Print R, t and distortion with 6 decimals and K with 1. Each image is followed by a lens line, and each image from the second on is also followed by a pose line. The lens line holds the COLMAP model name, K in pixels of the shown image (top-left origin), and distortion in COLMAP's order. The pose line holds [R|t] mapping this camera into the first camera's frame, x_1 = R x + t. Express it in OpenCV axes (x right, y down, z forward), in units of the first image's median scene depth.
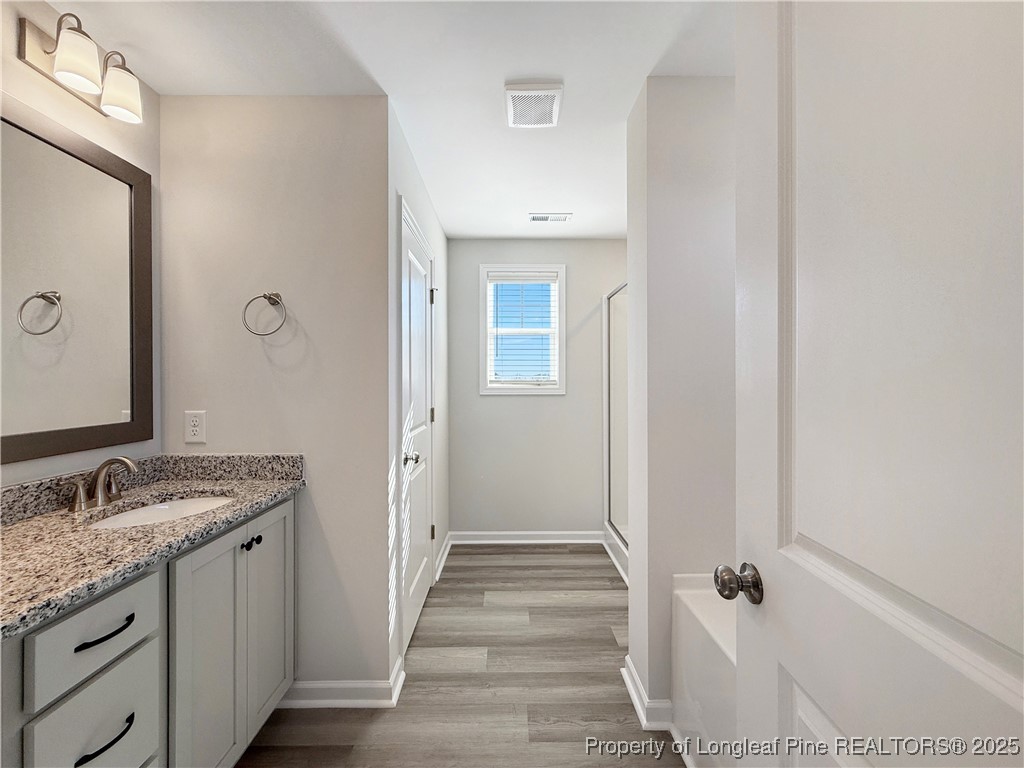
lens RADIAL K [[417.8, 0, 502.7], [0, 417.8, 387.7], [0, 0, 1]] dist [-0.000440, 0.000567]
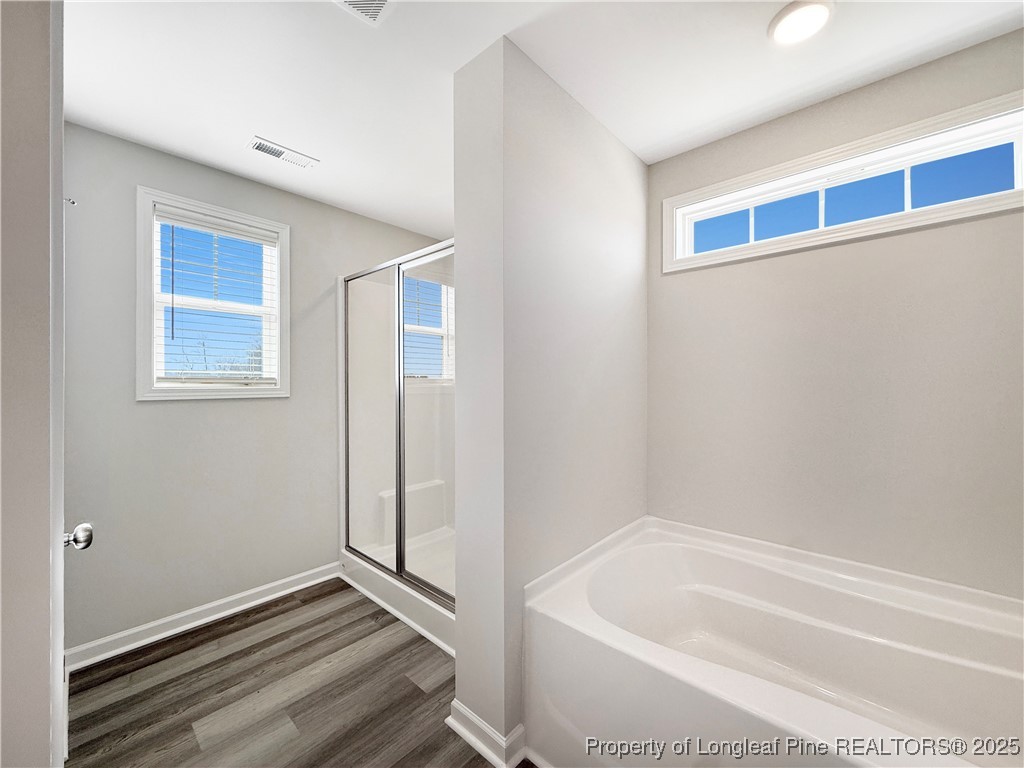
lens RADIAL K [[417.8, 0, 516.8], [0, 417.8, 384.9], [0, 0, 1]] dist [-0.000440, 0.000567]
pose [[0.662163, -0.003184, 0.749353, -0.152240], [0.006735, 0.999976, -0.001703, -0.001392], [-0.749329, 0.006175, 0.662169, 0.197800]]
